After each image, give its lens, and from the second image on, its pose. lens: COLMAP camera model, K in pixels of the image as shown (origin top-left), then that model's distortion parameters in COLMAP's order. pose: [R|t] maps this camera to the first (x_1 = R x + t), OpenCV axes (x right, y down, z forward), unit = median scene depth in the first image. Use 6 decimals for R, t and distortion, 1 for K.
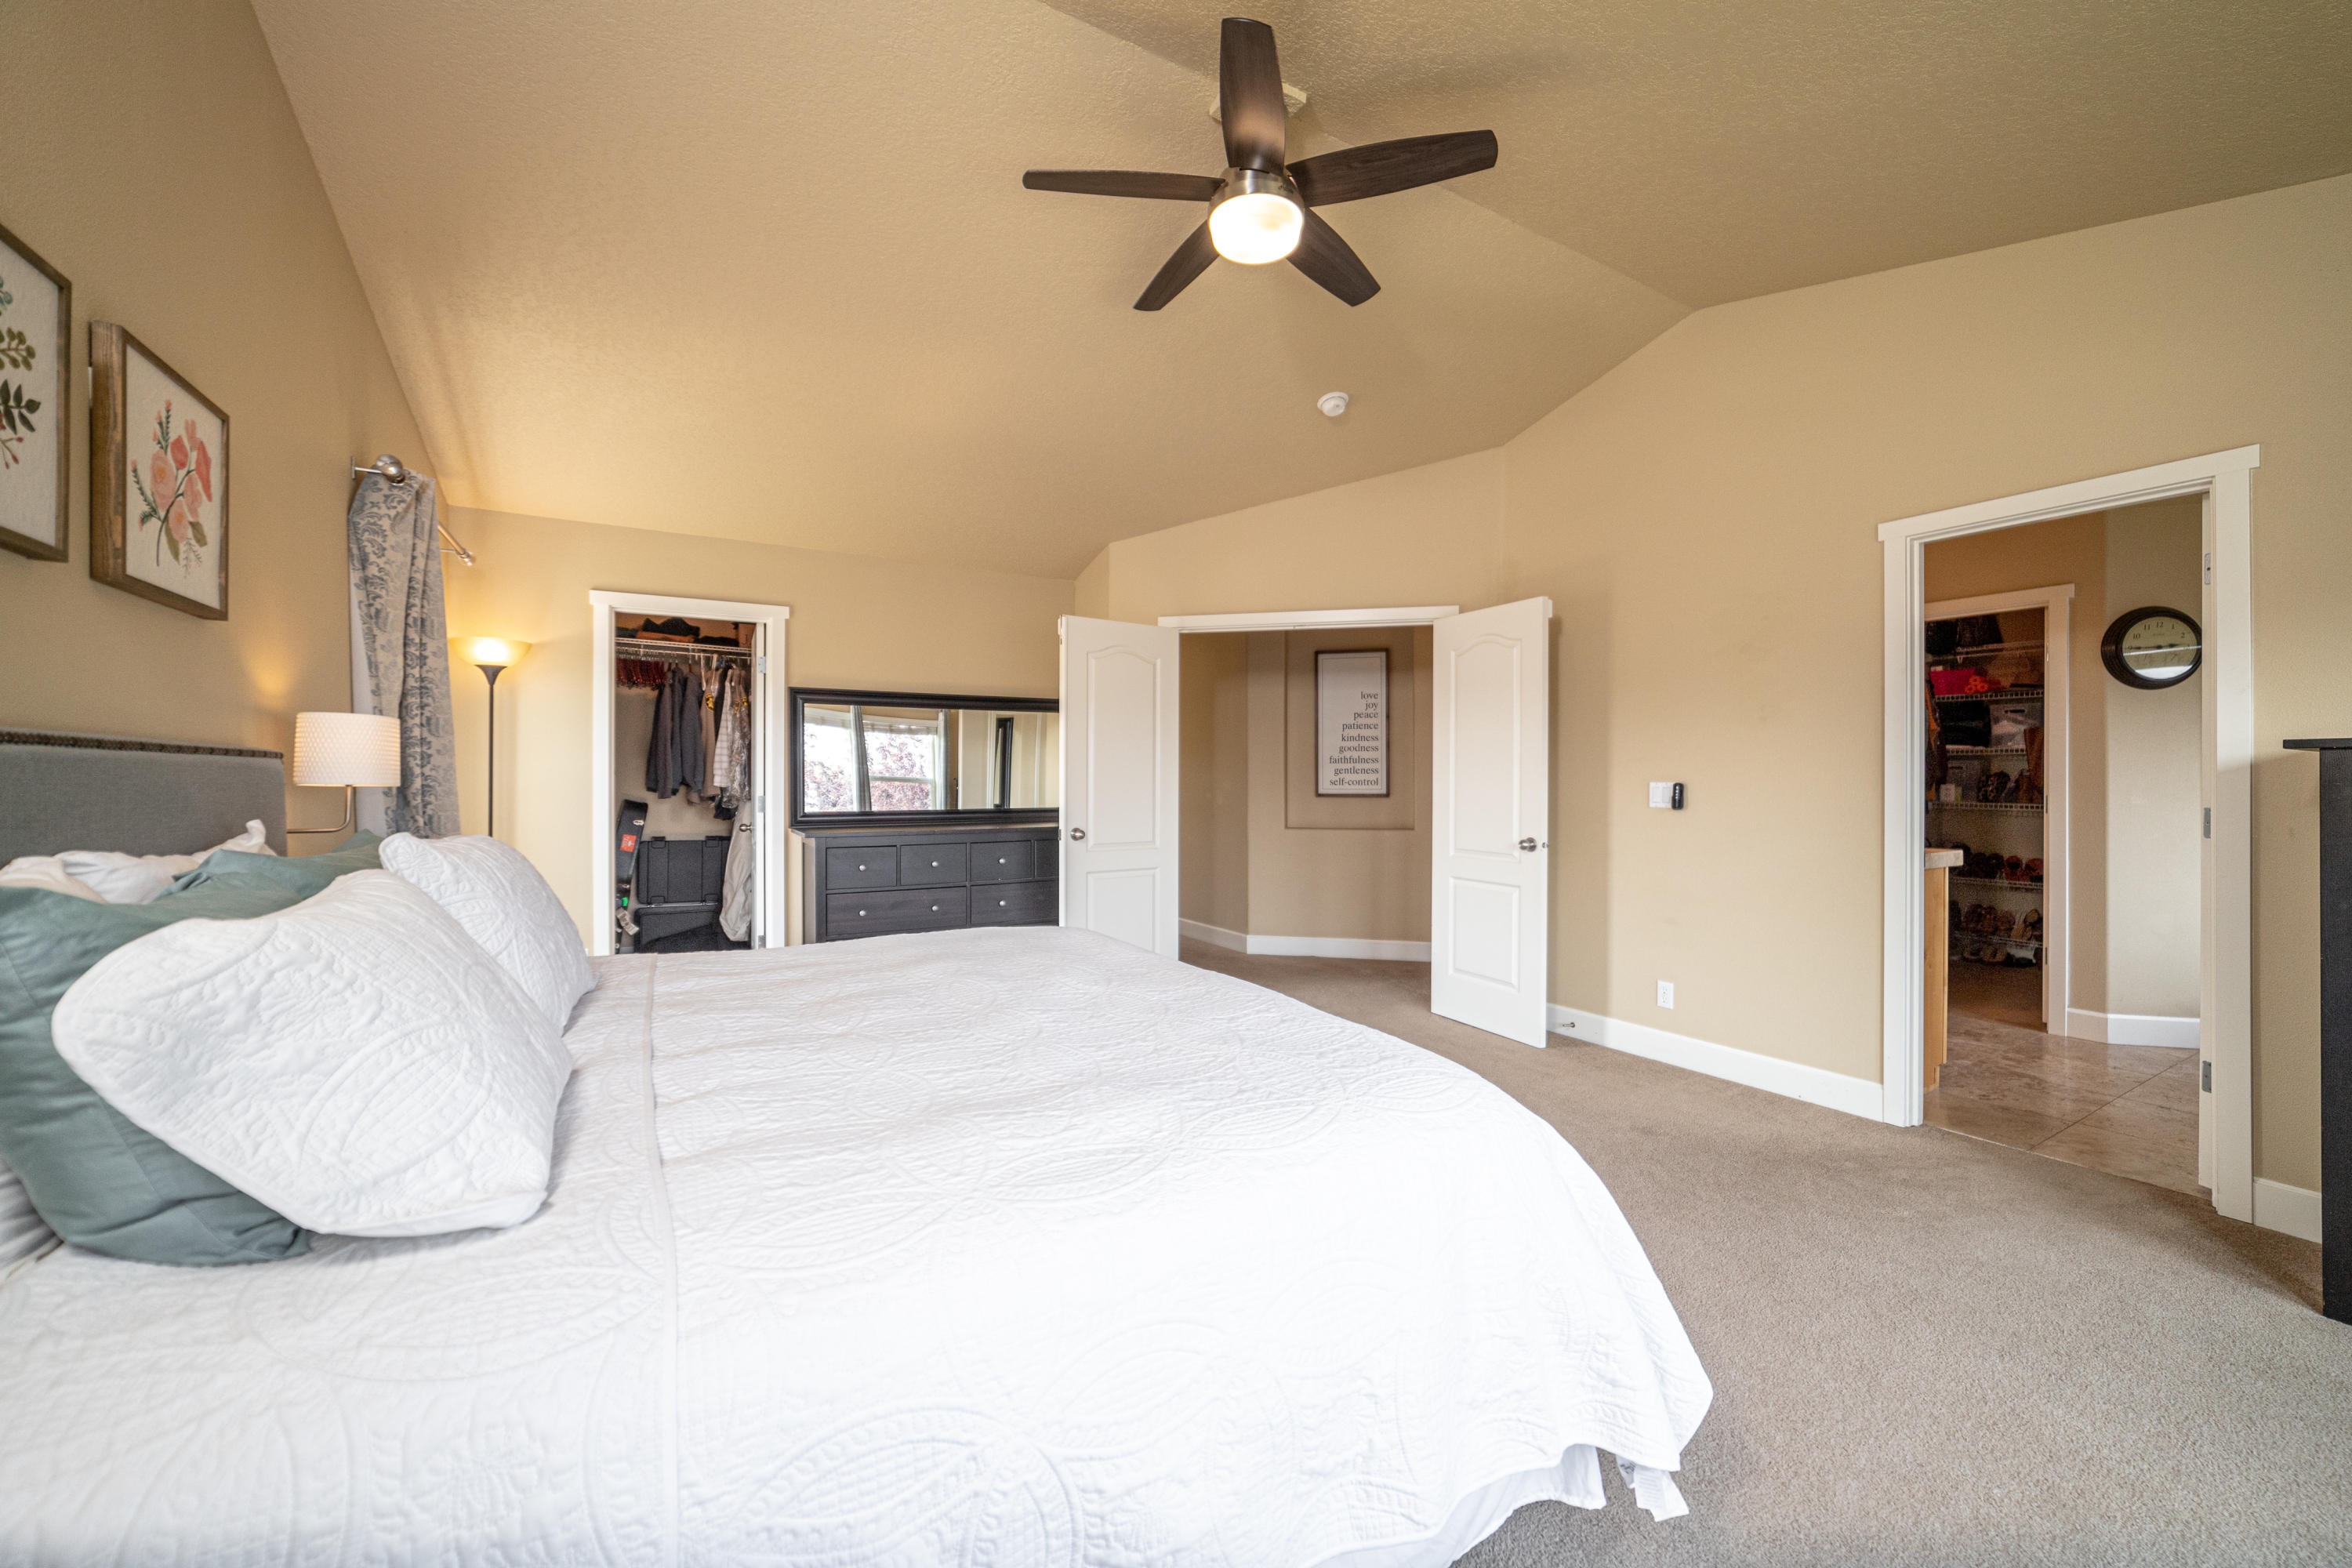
lens RADIAL K [[901.6, 0, 1168.5], [0, 901.6, 782.6], [0, 0, 1]] dist [-0.007277, 0.000740]
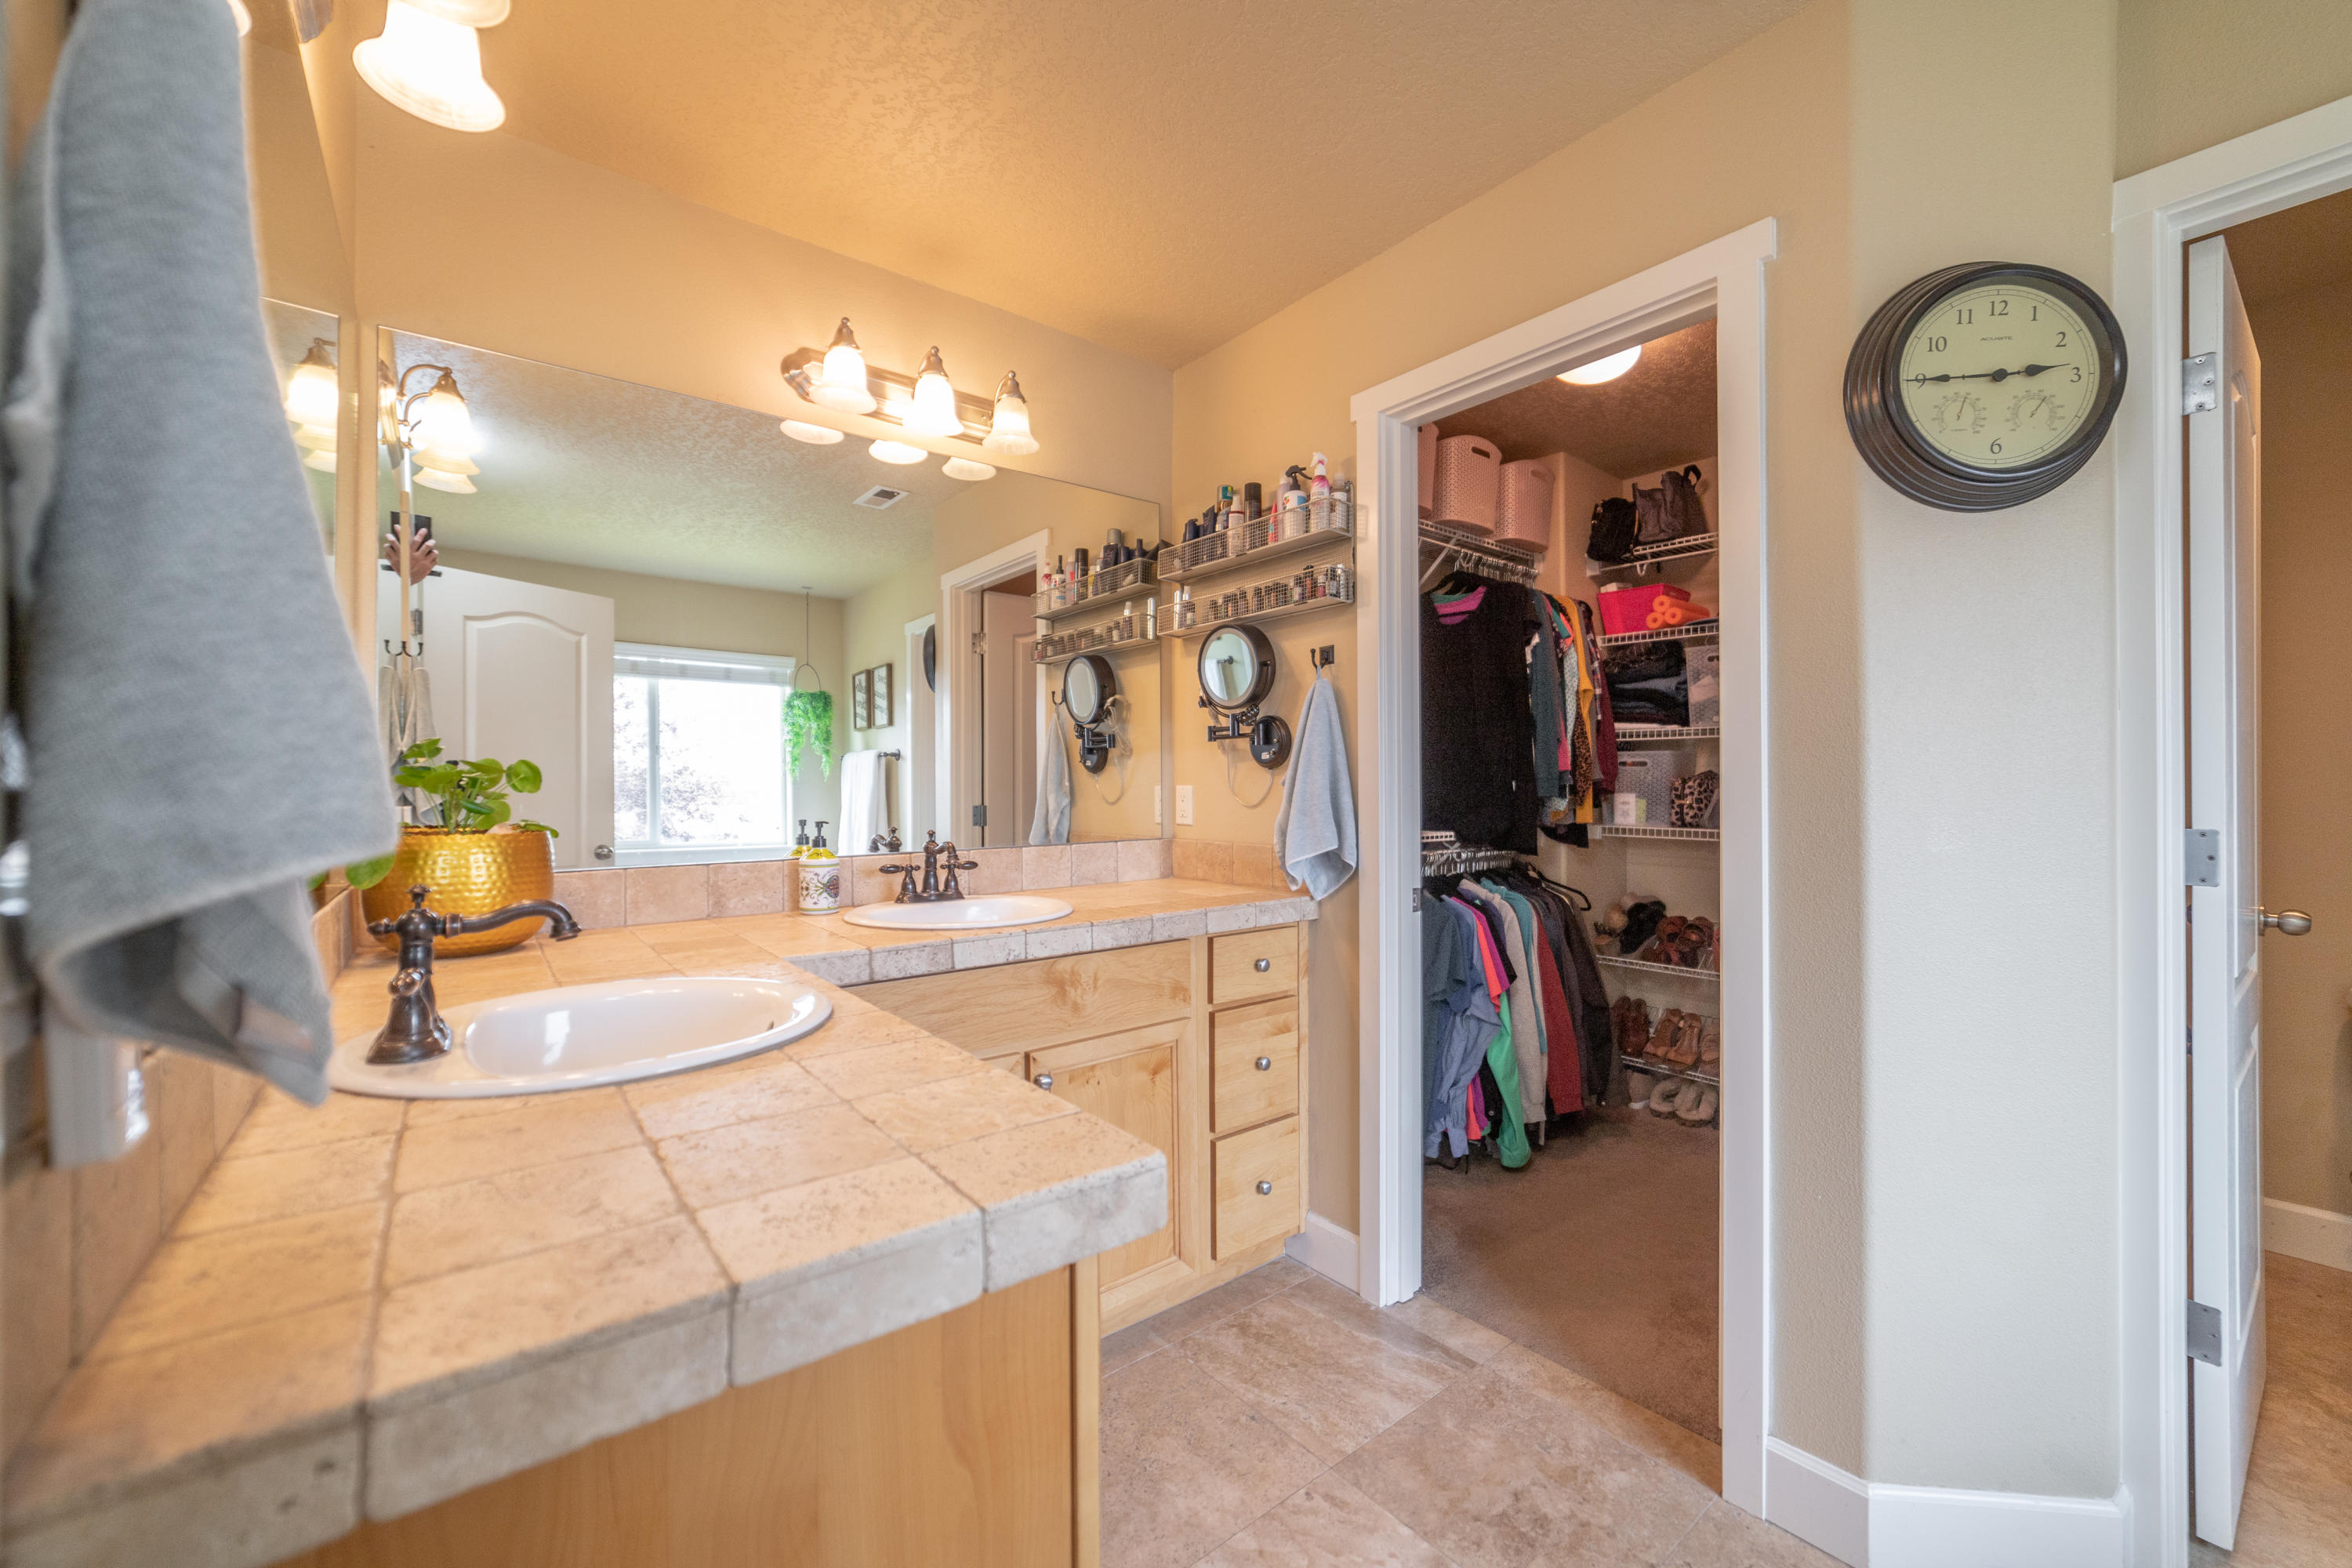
lens RADIAL K [[901.6, 0, 1187.9], [0, 901.6, 783.9], [0, 0, 1]] dist [-0.007277, 0.000740]
pose [[0.988973, -0.005283, 0.147999, 0.745536], [0.005894, 0.999976, -0.003689, -0.005078], [-0.147975, 0.004520, 0.988981, 0.701548]]
